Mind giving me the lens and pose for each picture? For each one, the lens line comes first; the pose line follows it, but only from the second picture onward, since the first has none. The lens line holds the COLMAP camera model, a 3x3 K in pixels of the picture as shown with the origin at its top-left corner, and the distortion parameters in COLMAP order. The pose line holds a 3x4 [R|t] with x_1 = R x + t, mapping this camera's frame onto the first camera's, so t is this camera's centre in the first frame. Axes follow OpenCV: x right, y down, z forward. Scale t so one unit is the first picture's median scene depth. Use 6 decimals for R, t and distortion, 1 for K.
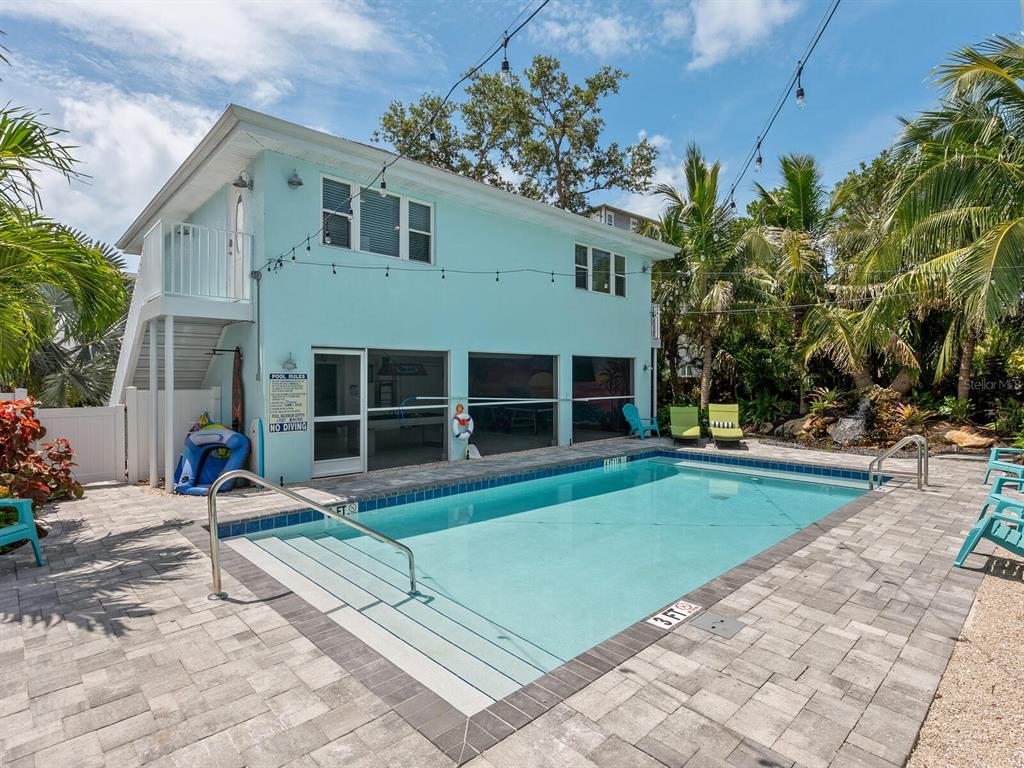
lens RADIAL K [[539.7, 0, 514.5], [0, 539.7, 379.9], [0, 0, 1]] dist [-0.004921, 0.000501]
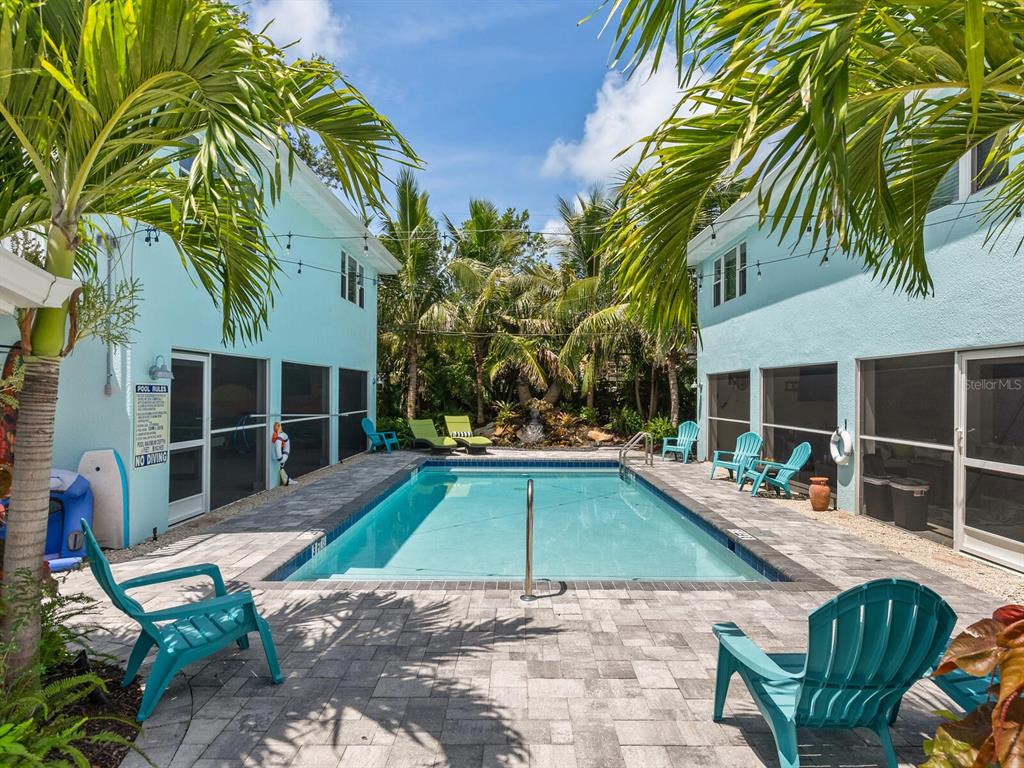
lens RADIAL K [[603.8, 0, 513.6], [0, 603.8, 387.8], [0, 0, 1]] dist [-0.004628, -0.000011]
pose [[0.691530, 0.009641, 0.722284, -0.666807], [-0.003612, 0.999945, -0.009890, -0.001692], [-0.722339, 0.004231, 0.691526, 0.088005]]
